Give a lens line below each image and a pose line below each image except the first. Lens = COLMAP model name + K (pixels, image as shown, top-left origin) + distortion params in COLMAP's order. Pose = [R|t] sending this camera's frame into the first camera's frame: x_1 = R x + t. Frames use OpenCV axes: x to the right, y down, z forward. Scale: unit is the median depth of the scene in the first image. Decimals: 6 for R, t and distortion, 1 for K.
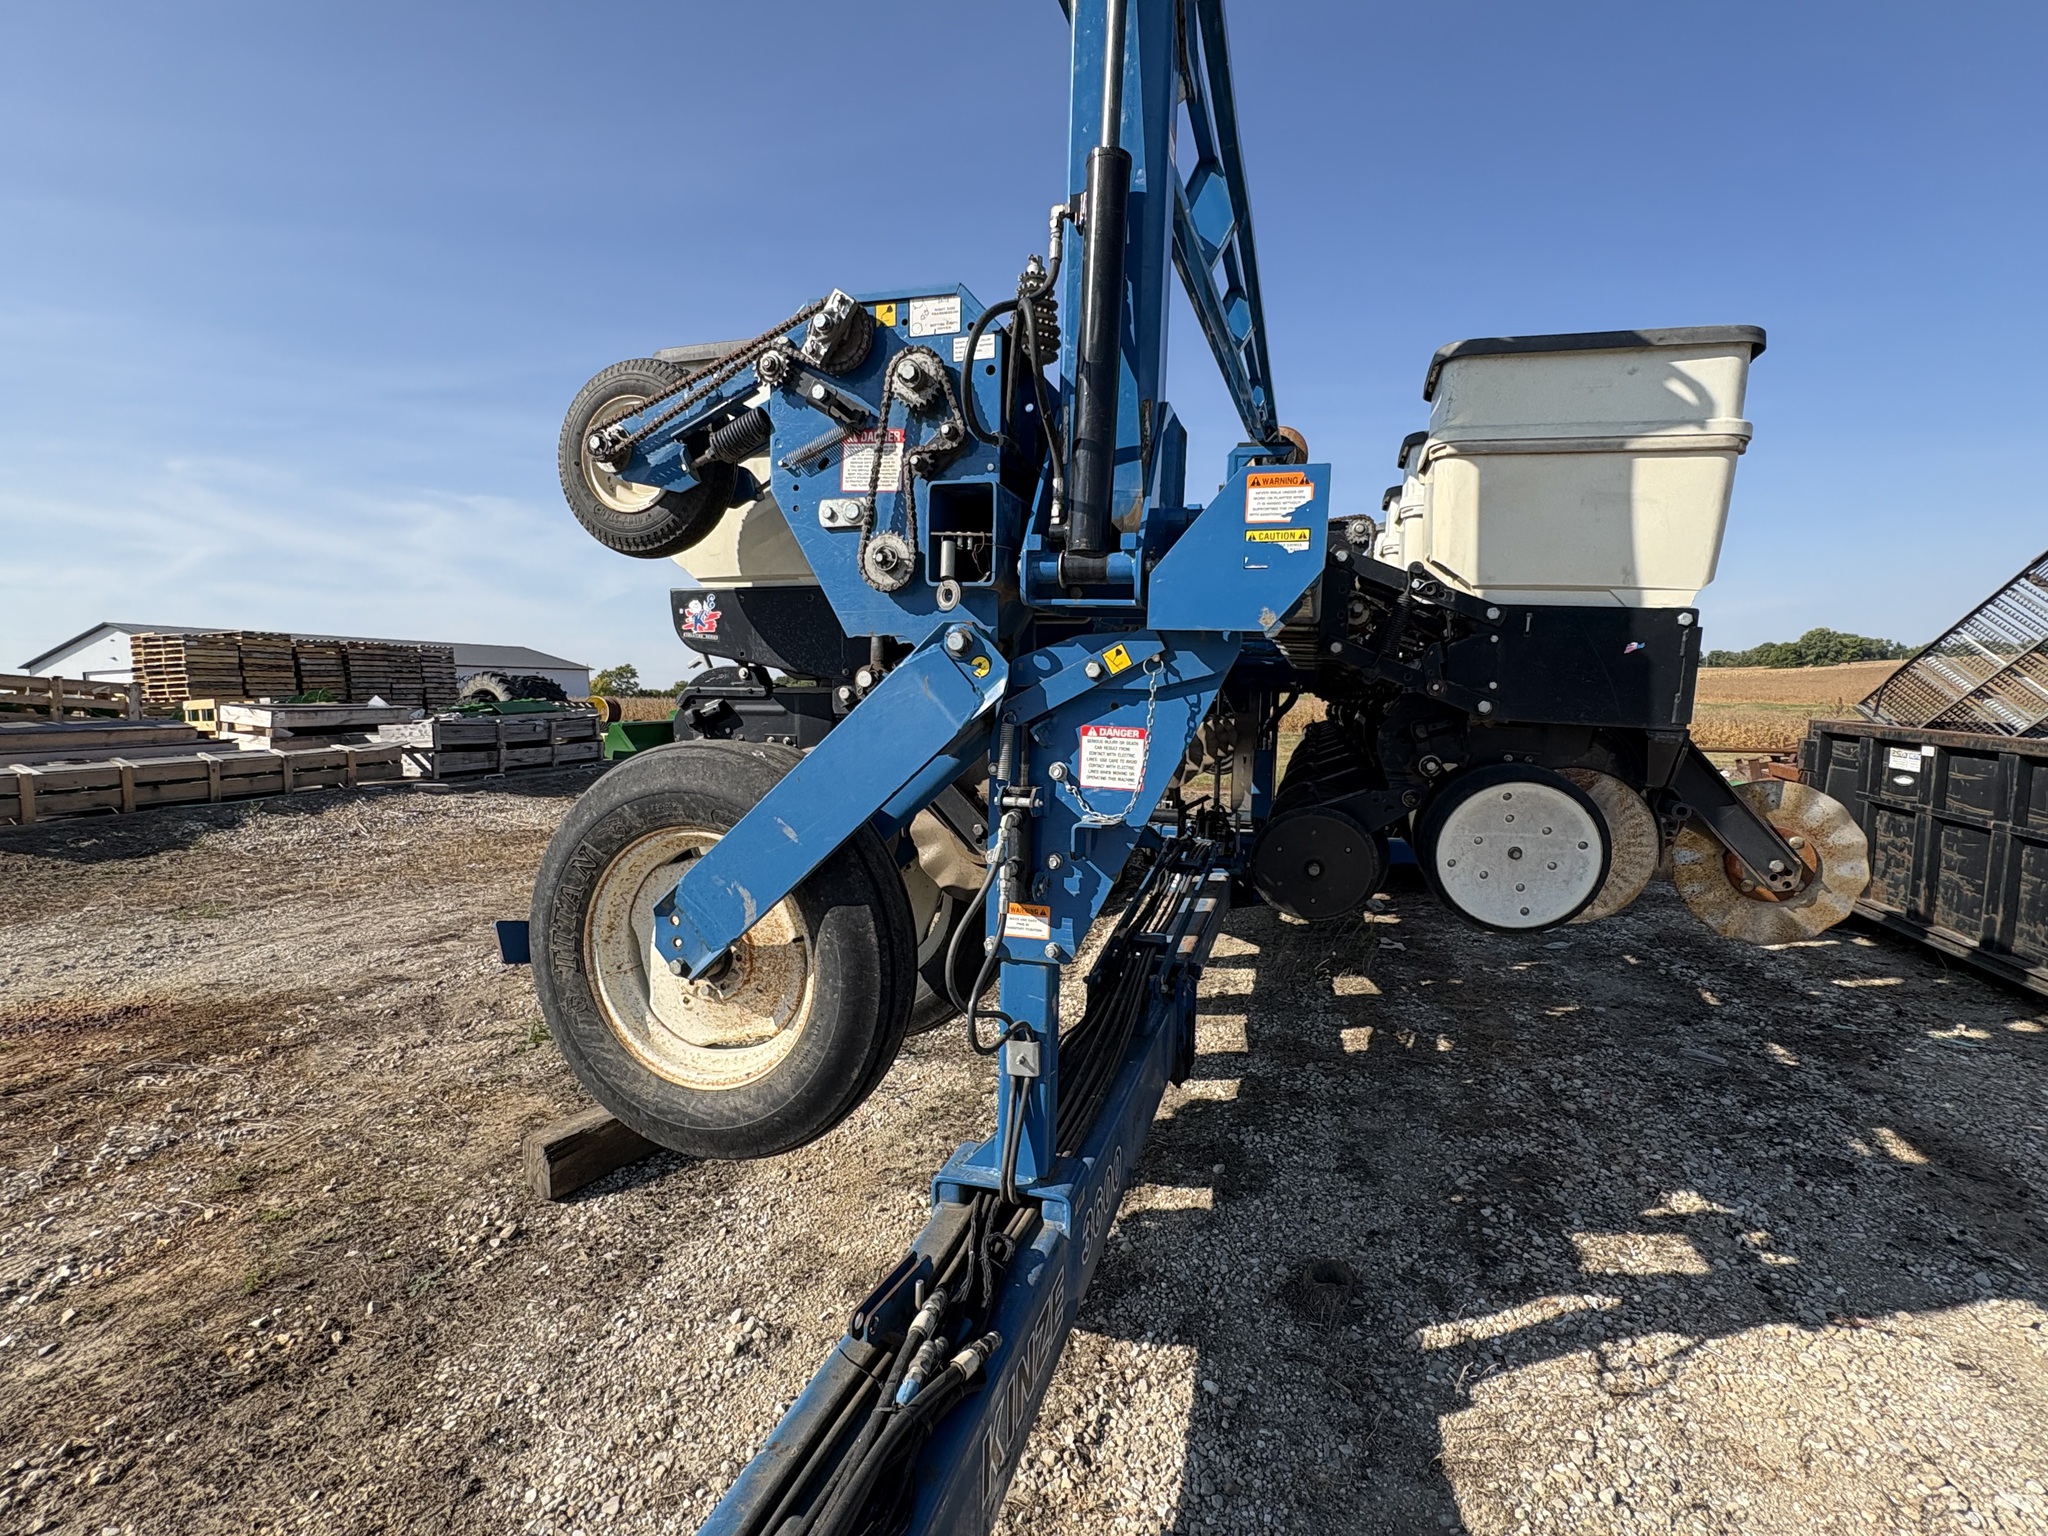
lens RADIAL K [[956.2, 0, 1017.3], [0, 956.2, 763.7], [0, 0, 1]] dist [0.000492, 0.000243]
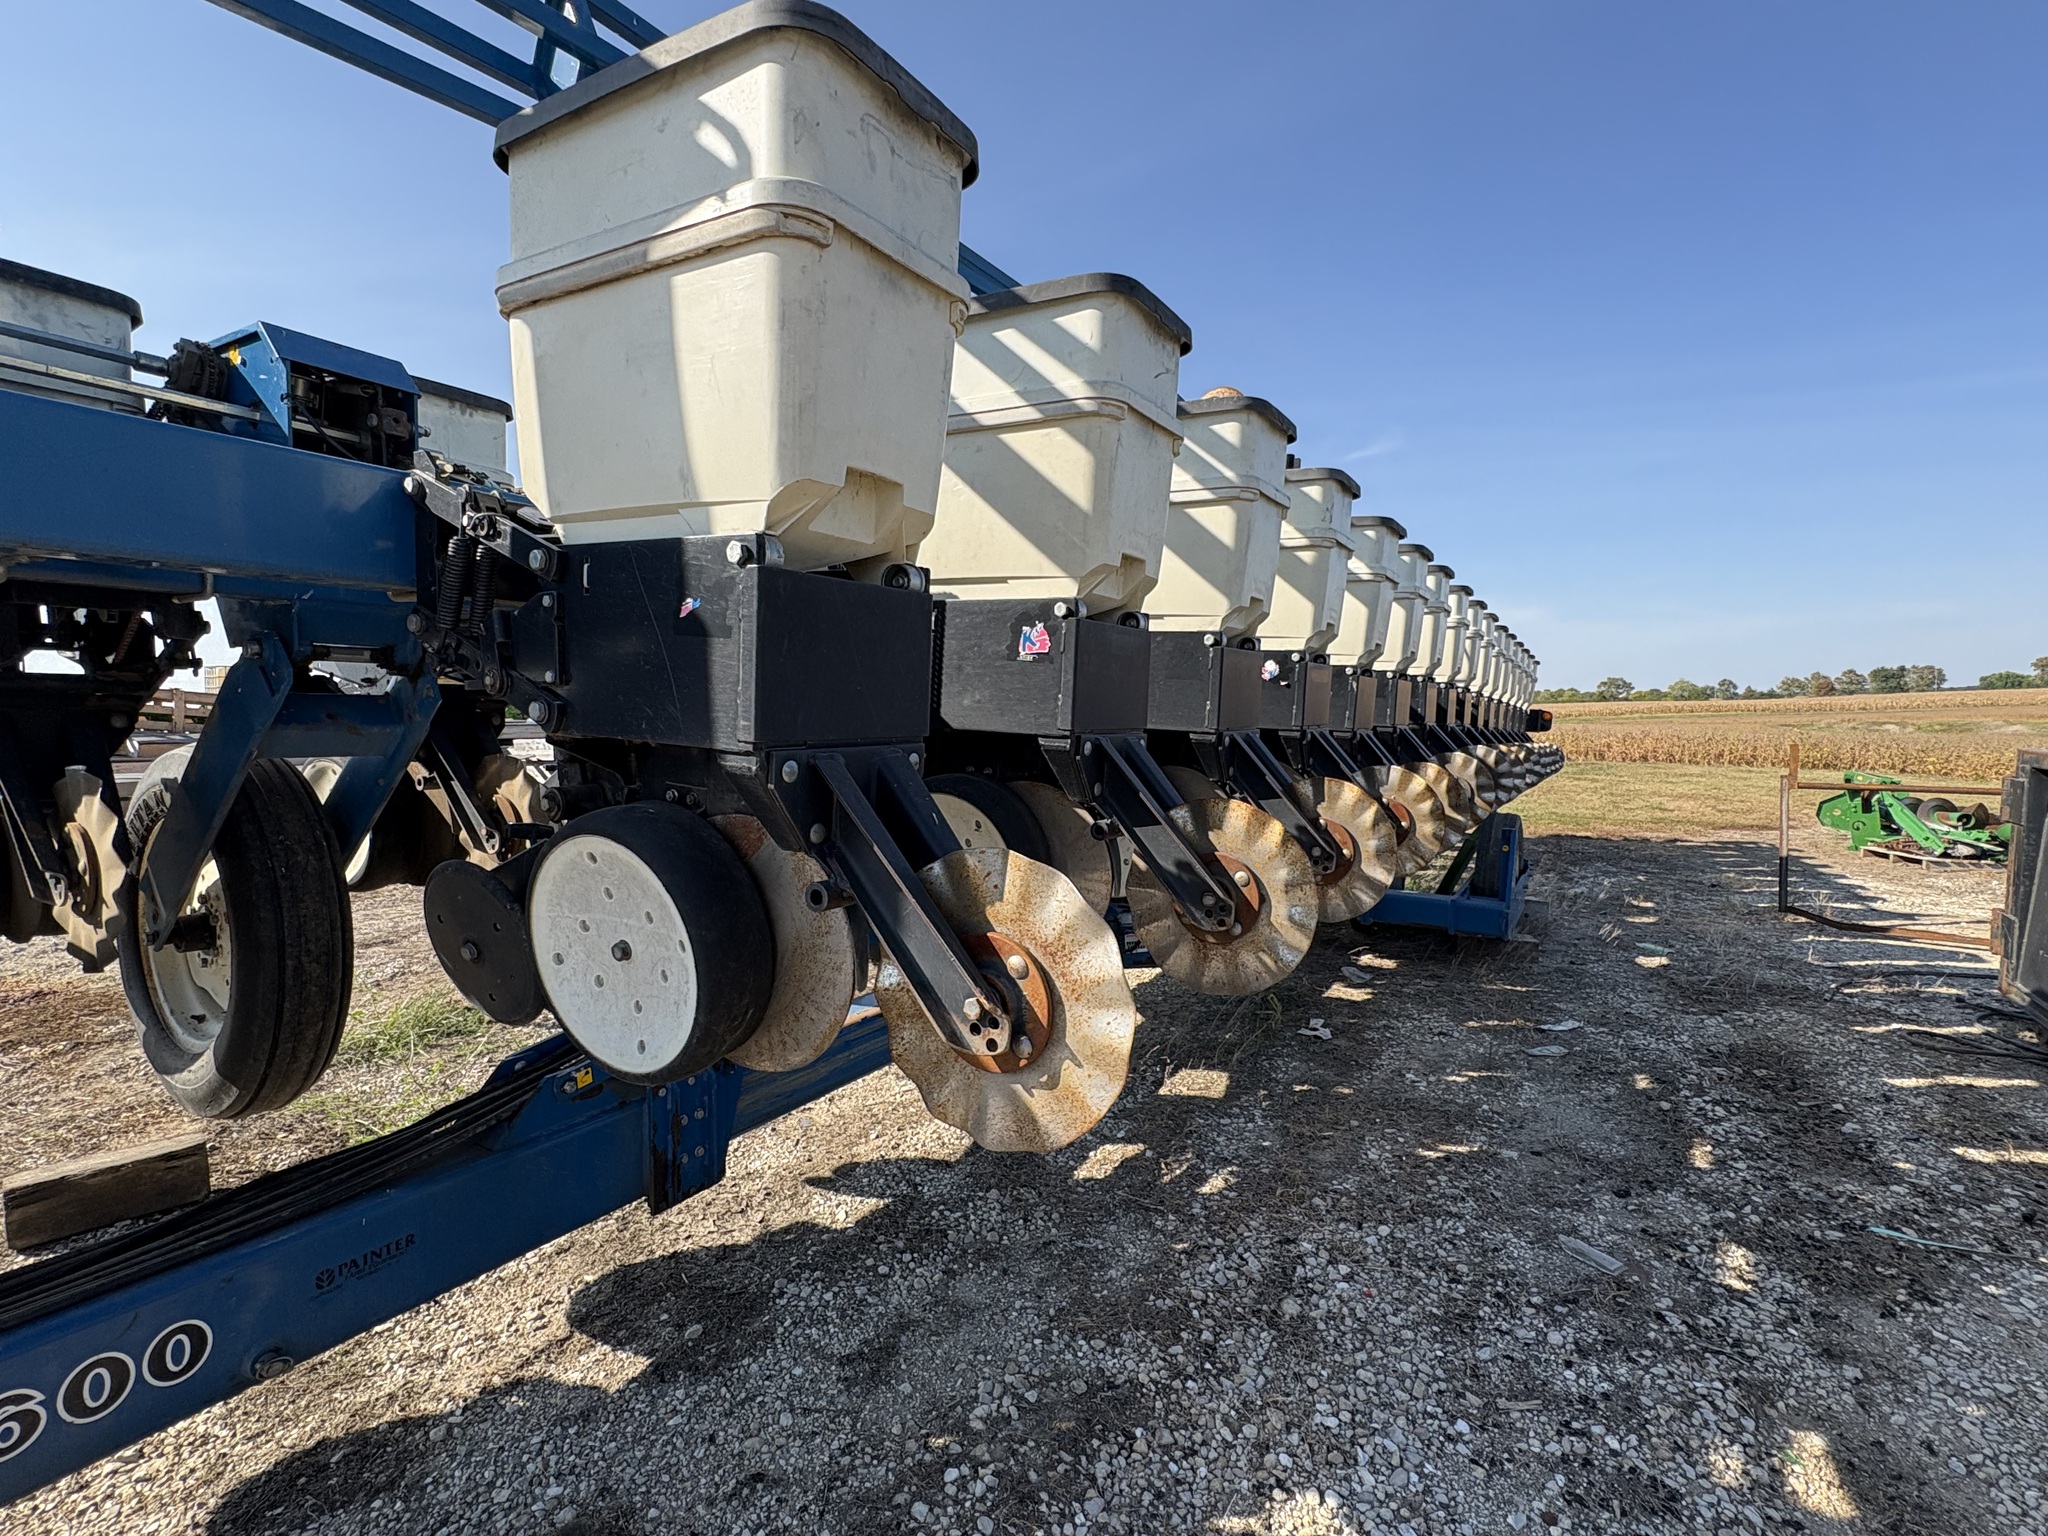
lens RADIAL K [[956.2, 0, 1024.0], [0, 956.2, 764.1], [0, 0, 1]] dist [0.000492, 0.000243]
pose [[0.967469, 0.016321, -0.252463, 0.600930], [-0.021902, 0.999574, -0.019311, -0.012797], [0.252040, 0.024212, 0.967414, 0.304861]]
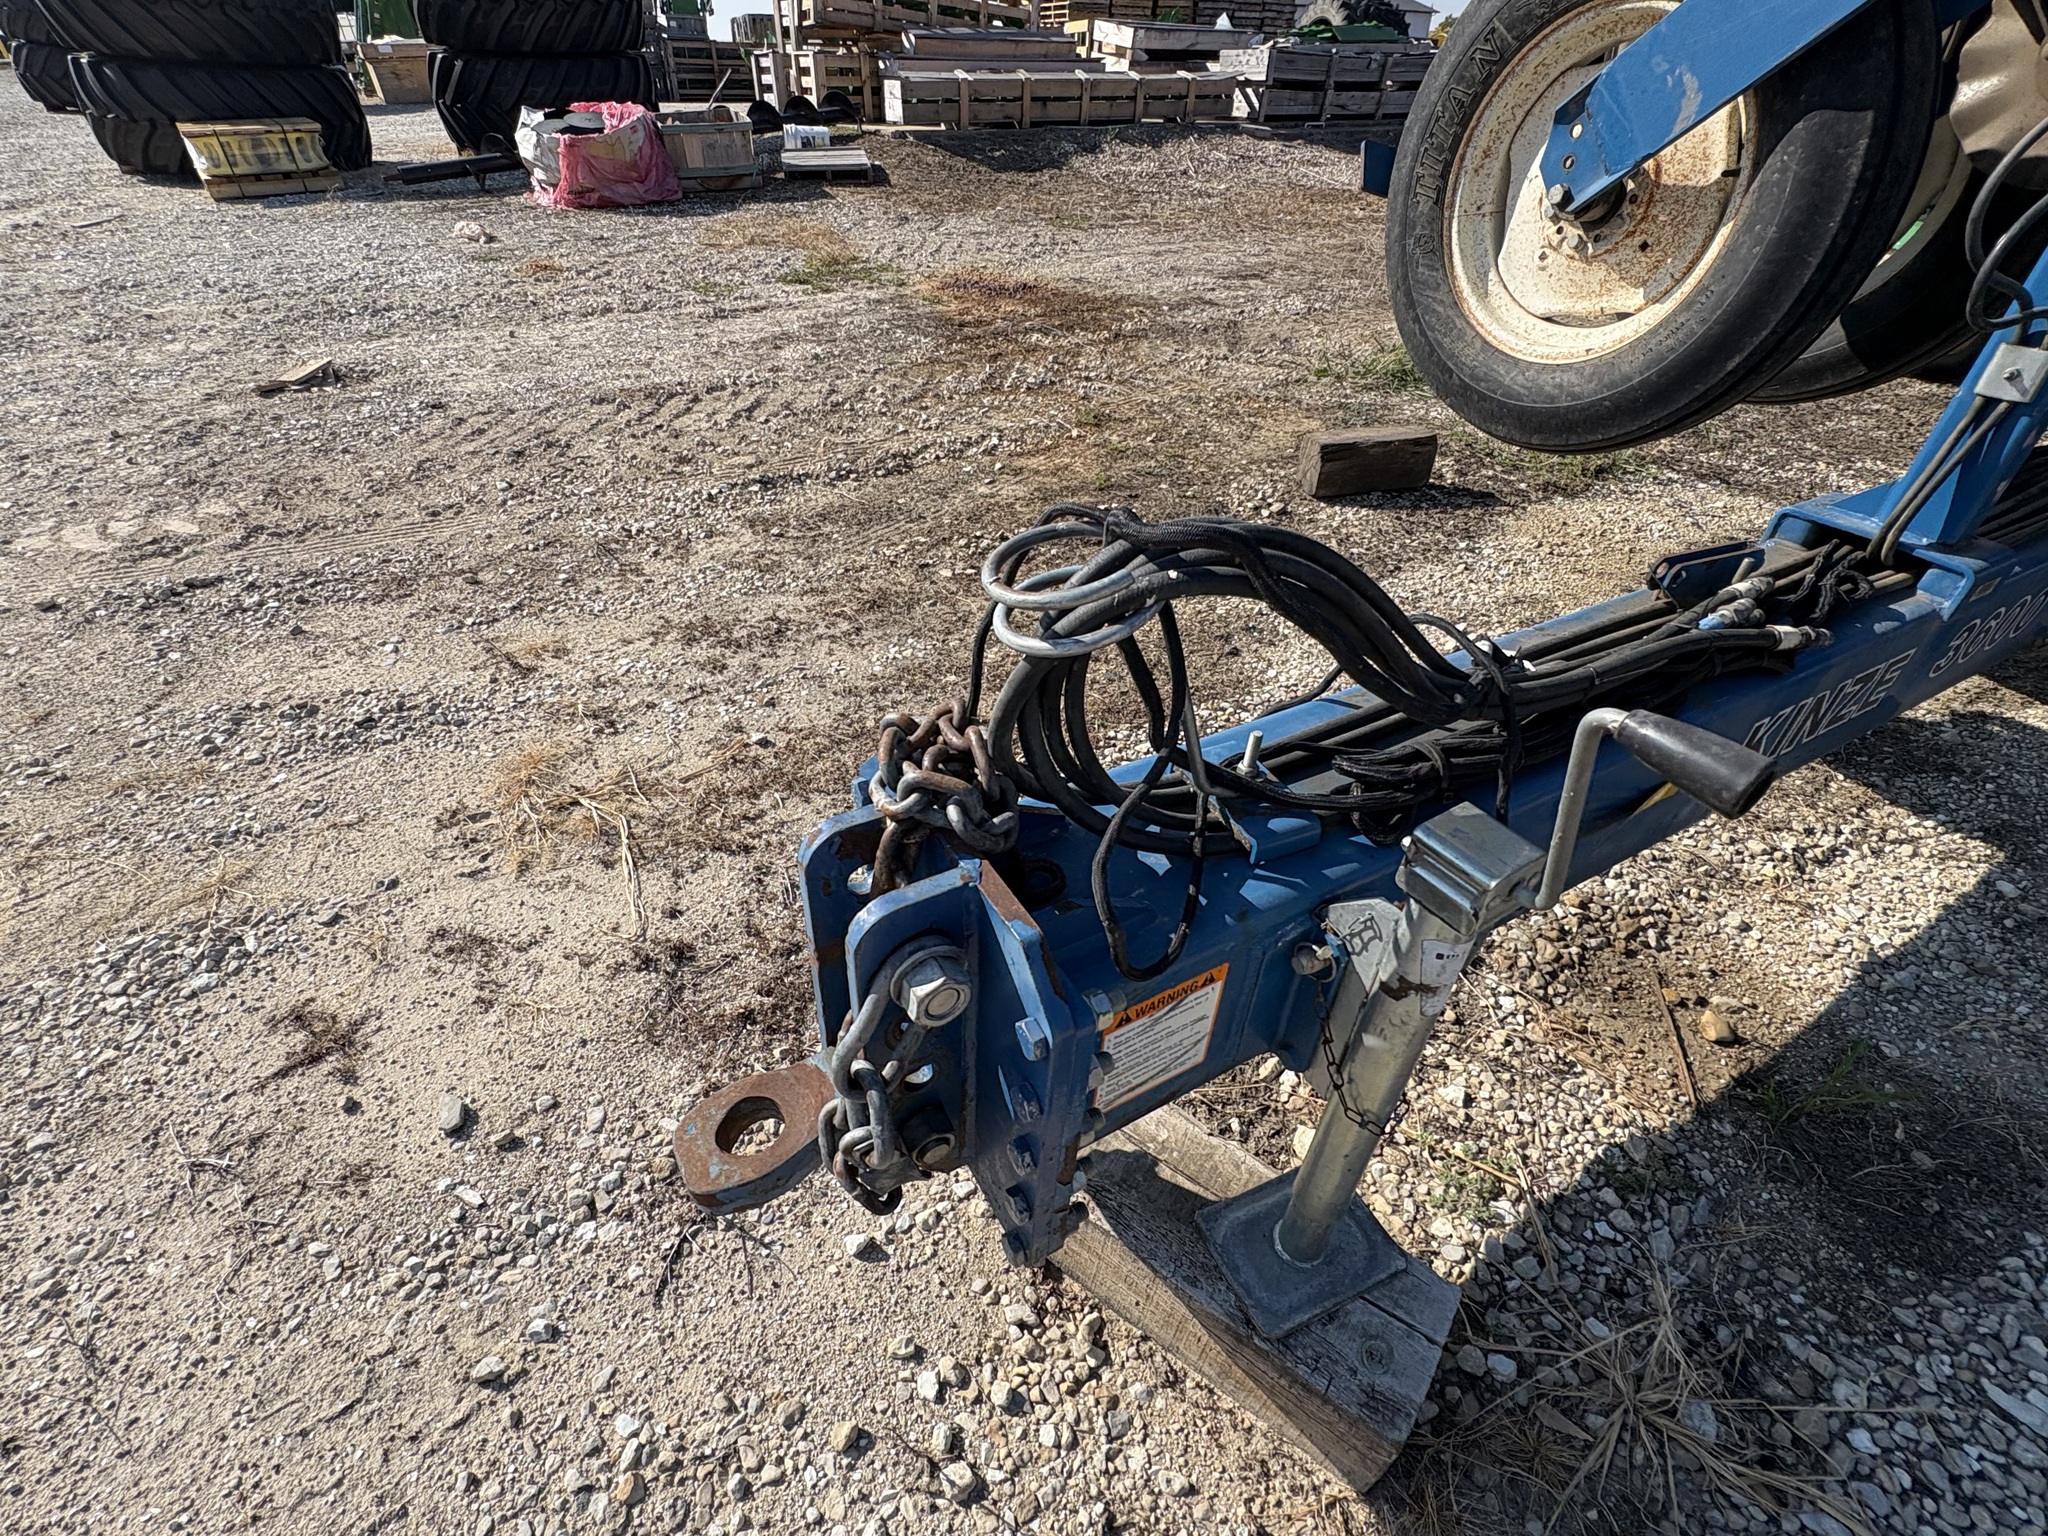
lens RADIAL K [[956.2, 0, 1019.2], [0, 956.2, 772.1], [0, 0, 1]] dist [0.000492, 0.000243]
pose [[0.738121, 0.422240, -0.526204, -0.023055], [-0.079596, 0.828998, 0.553558, 0.119122], [0.669957, -0.366709, 0.645510, -0.043357]]
